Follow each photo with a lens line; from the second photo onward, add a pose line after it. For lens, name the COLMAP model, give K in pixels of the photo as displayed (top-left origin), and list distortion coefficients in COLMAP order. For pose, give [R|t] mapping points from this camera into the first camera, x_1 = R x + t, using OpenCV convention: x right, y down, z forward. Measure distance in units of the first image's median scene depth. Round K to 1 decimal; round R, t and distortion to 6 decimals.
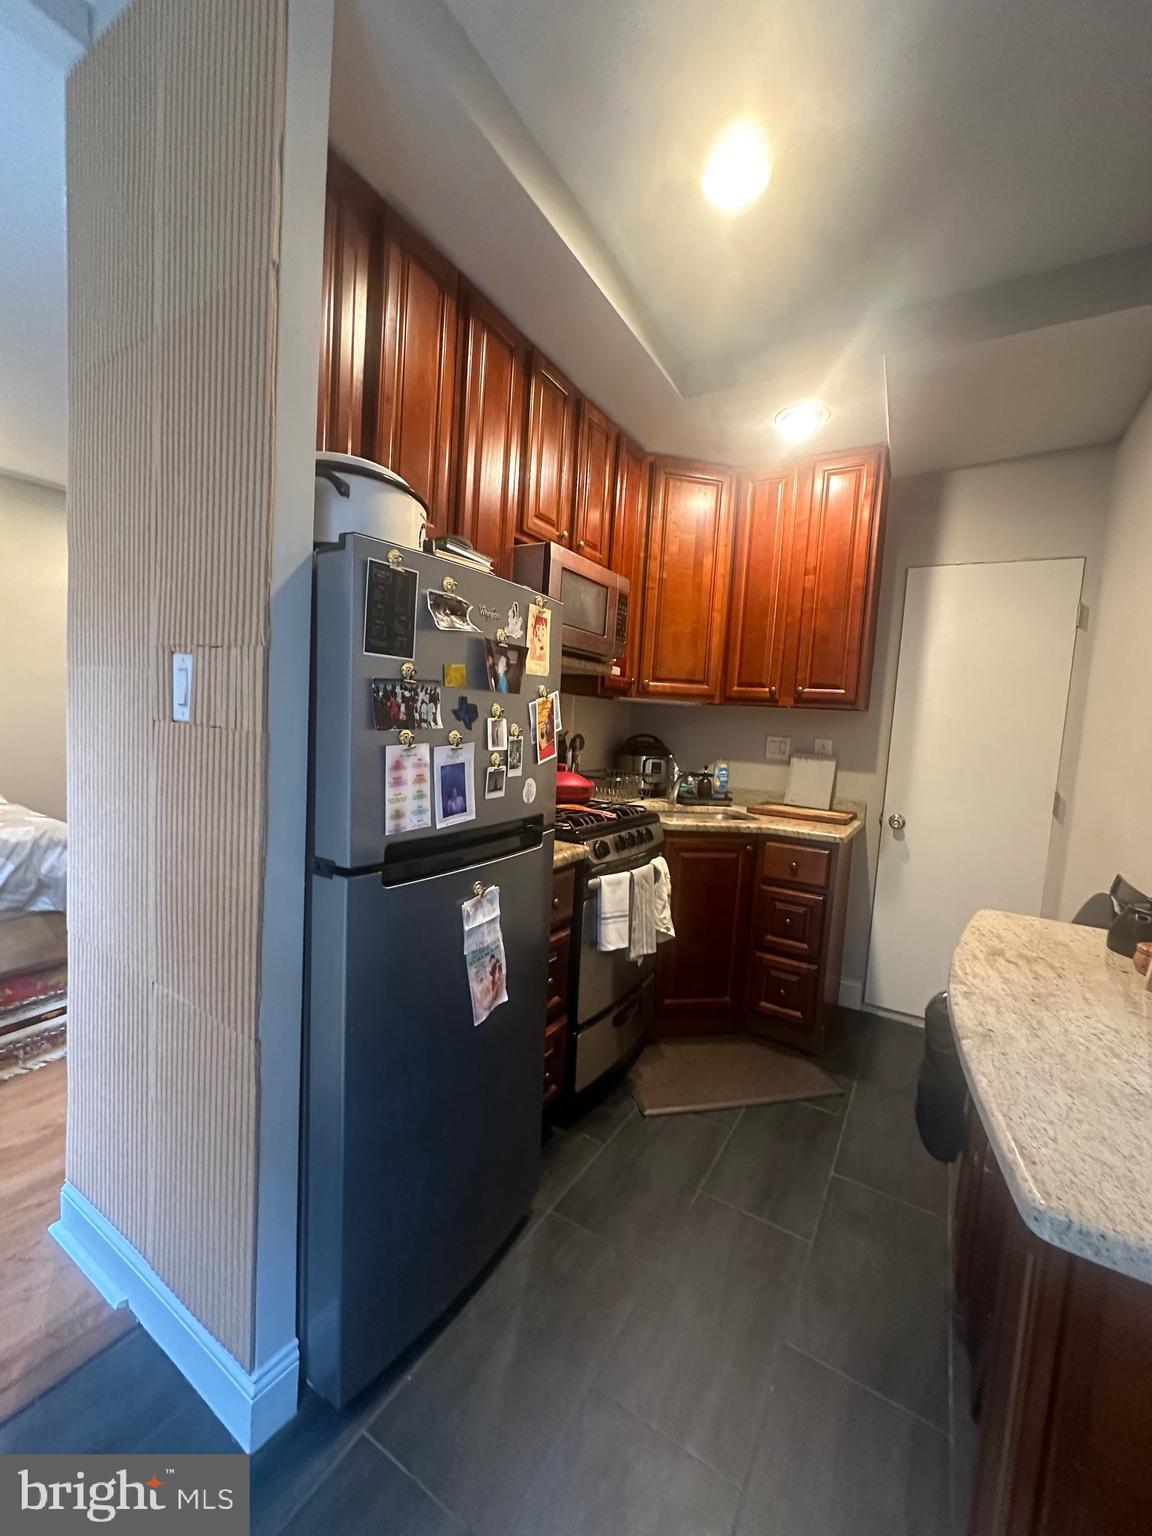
lens RADIAL K [[613.3, 0, 577.9], [0, 613.3, 765.8], [0, 0, 1]] dist [-0.005841, 0.002011]
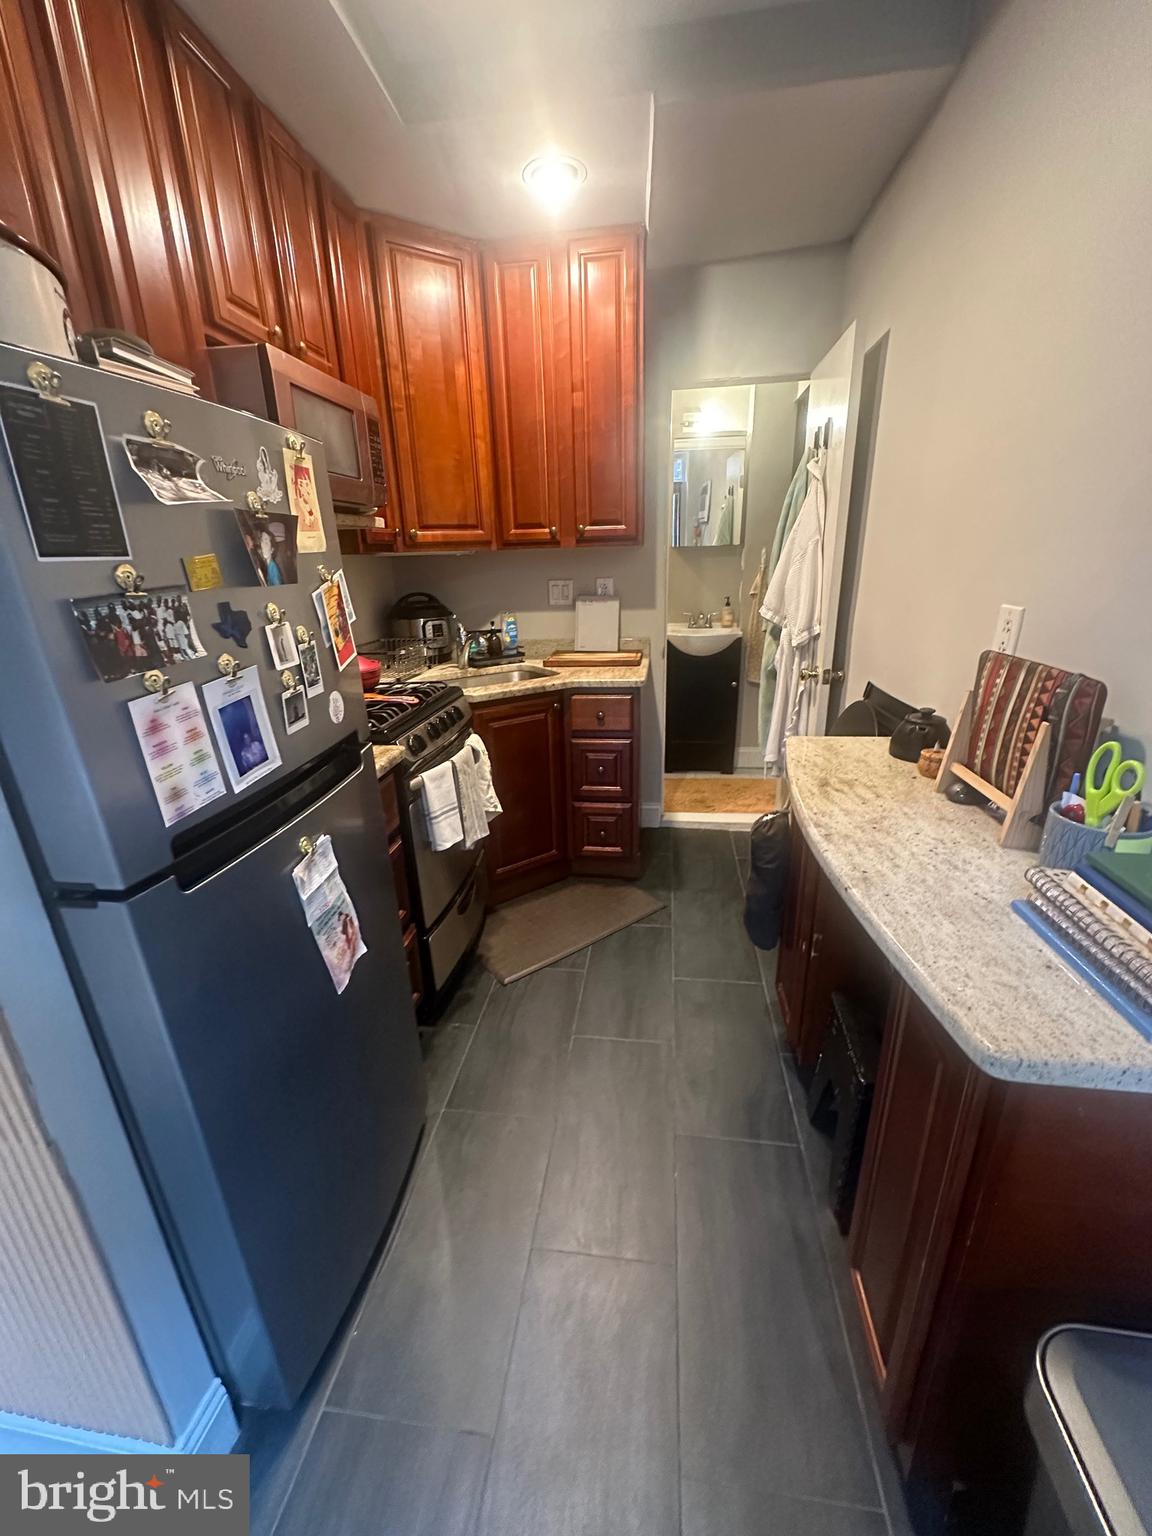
lens RADIAL K [[613.3, 0, 577.1], [0, 613.3, 766.0], [0, 0, 1]] dist [-0.005841, 0.002011]
pose [[0.914227, -0.210282, 0.346368, -0.084596], [0.114964, 0.954284, 0.275908, -0.068266], [-0.388552, -0.212422, 0.896607, 0.157915]]
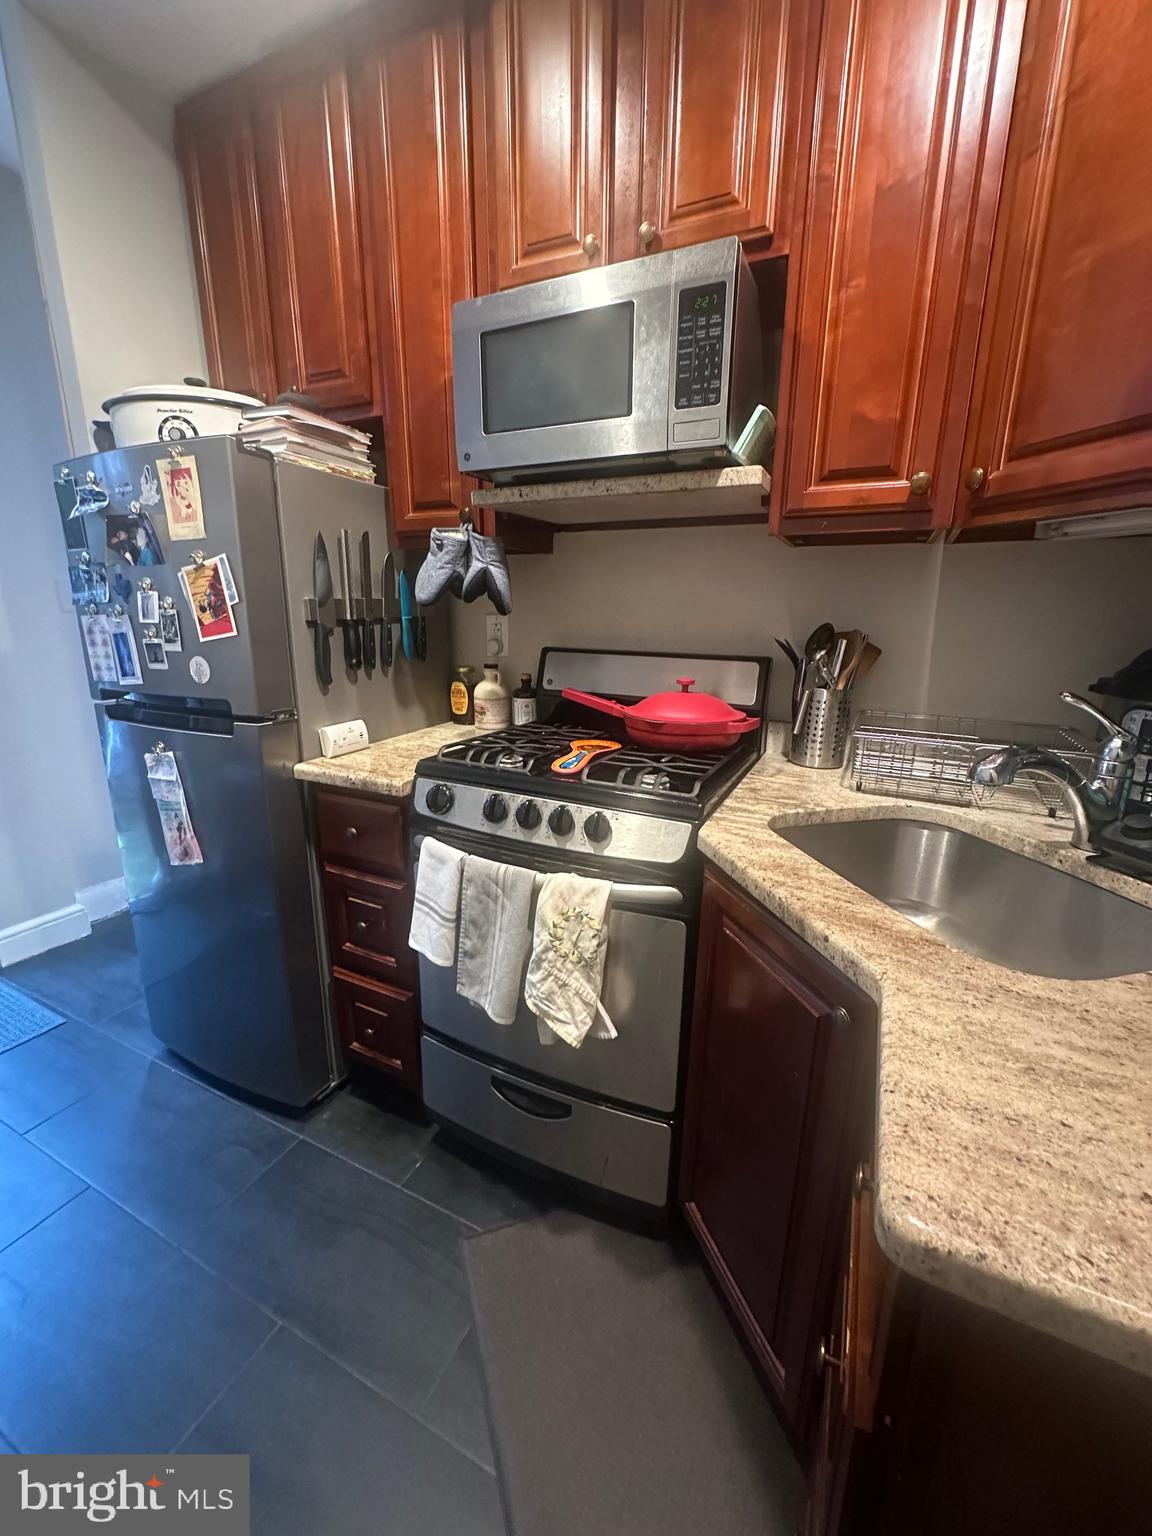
lens RADIAL K [[613.3, 0, 575.5], [0, 613.3, 760.1], [0, 0, 1]] dist [-0.005841, 0.002011]
pose [[0.097958, 0.190620, -0.976764, 0.911246], [-0.078849, 0.979886, 0.183322, -0.040407], [0.992062, 0.059059, 0.111017, 1.465899]]
